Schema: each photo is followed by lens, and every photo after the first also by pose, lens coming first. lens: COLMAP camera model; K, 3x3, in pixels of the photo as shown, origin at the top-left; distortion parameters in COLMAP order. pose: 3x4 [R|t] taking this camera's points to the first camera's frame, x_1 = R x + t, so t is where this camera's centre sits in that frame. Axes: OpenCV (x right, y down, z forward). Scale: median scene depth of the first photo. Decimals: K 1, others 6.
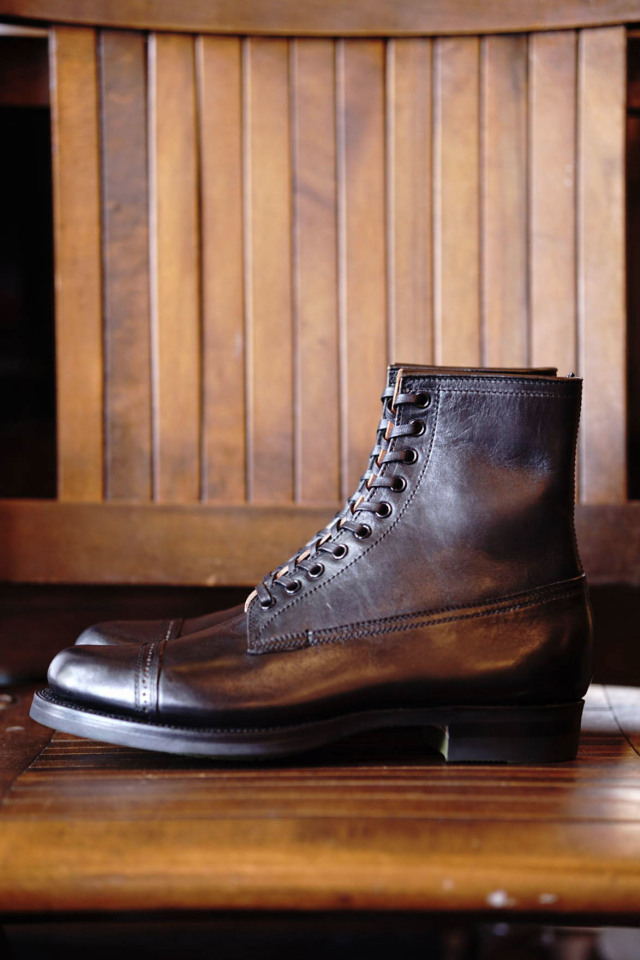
lens RADIAL K [[2445.7, 0, 321.0], [0, 2445.7, 488.2], [0, 0, 1]] dist [1.366908, 0.000000]
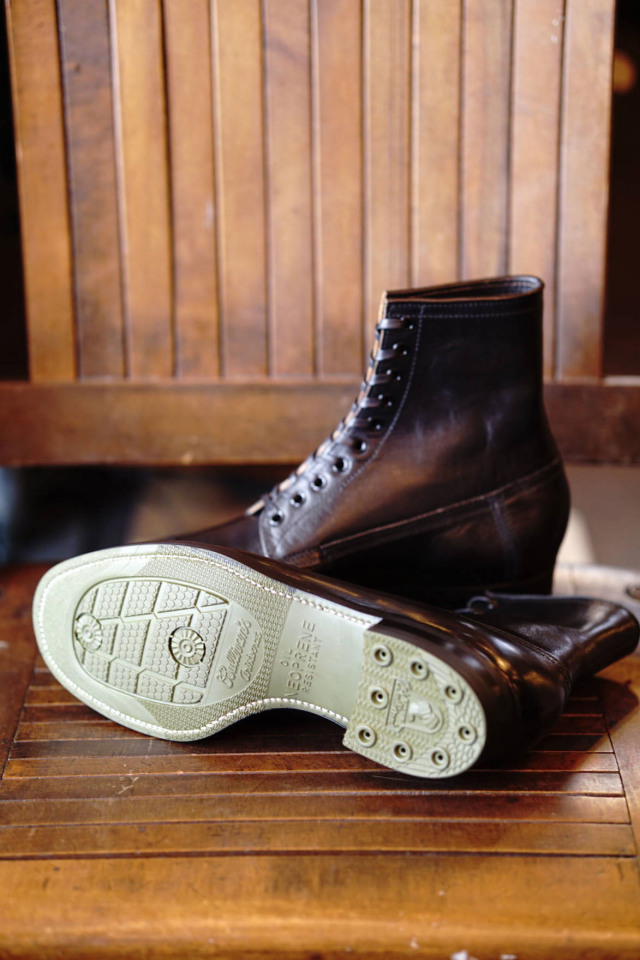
lens RADIAL K [[2445.7, 0, 314.3], [0, 2445.7, 489.2], [0, 0, 1]] dist [1.366908, 0.000000]
pose [[0.999987, -0.004595, 0.002032, 0.005419], [0.003748, 0.951556, 0.307452, -0.260792], [-0.003347, -0.307441, 0.951561, 0.033688]]
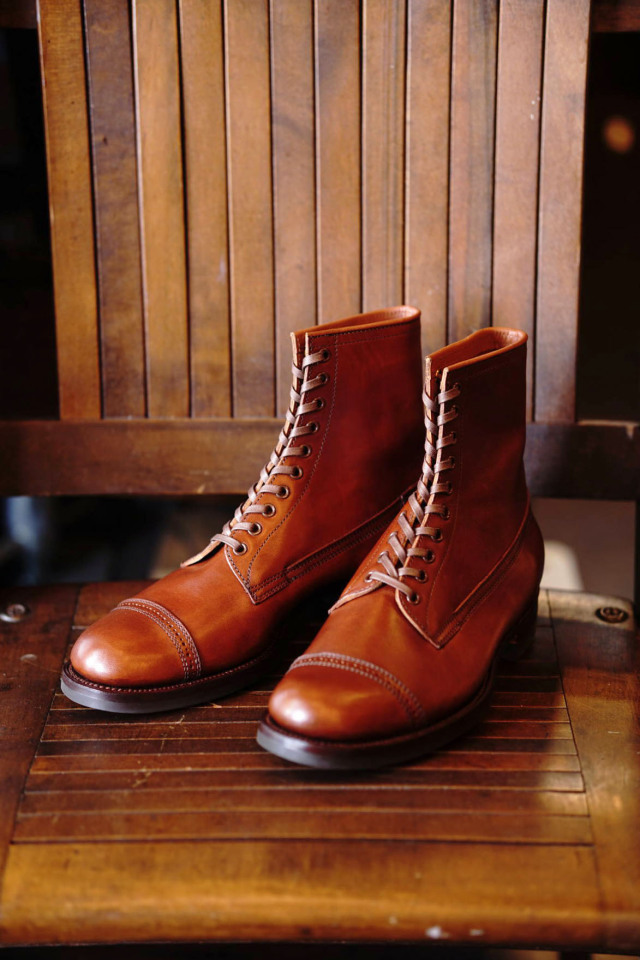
lens RADIAL K [[2445.7, 0, 318.3], [0, 2445.7, 494.7], [0, 0, 1]] dist [1.366908, 0.000000]
pose [[0.999939, 0.001771, -0.010863, 0.020558], [0.001473, 0.956549, 0.291567, -0.283709], [0.010907, -0.291565, 0.956489, -0.061993]]
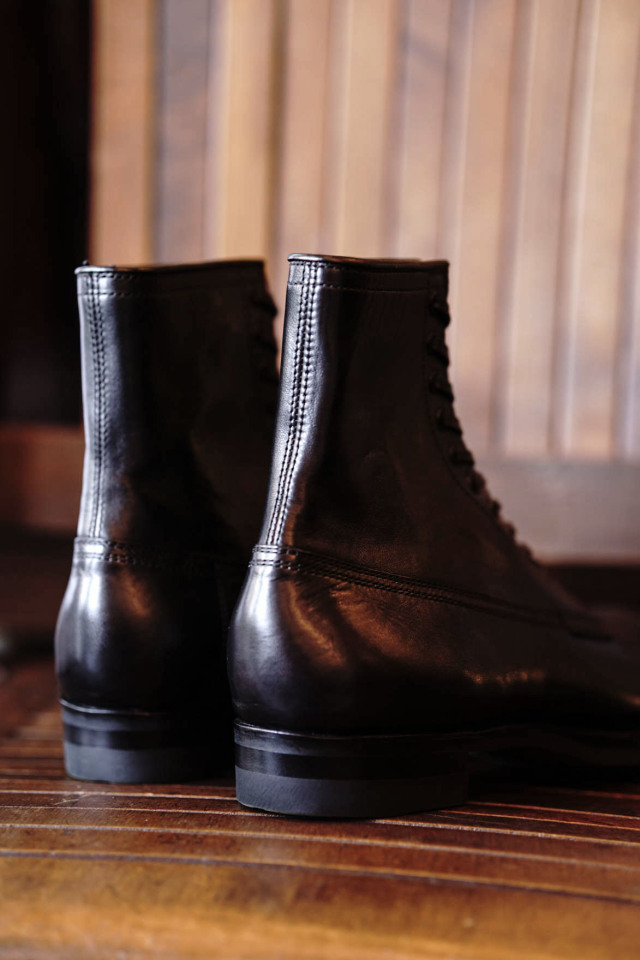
lens RADIAL K [[2445.7, 0, 316.0], [0, 2445.7, 469.7], [0, 0, 1]] dist [1.366908, 0.000000]
pose [[0.986731, 0.040872, -0.157136, 0.095967], [-0.039775, 0.999157, 0.010123, 0.005884], [0.157417, -0.003738, 0.987525, 0.212541]]
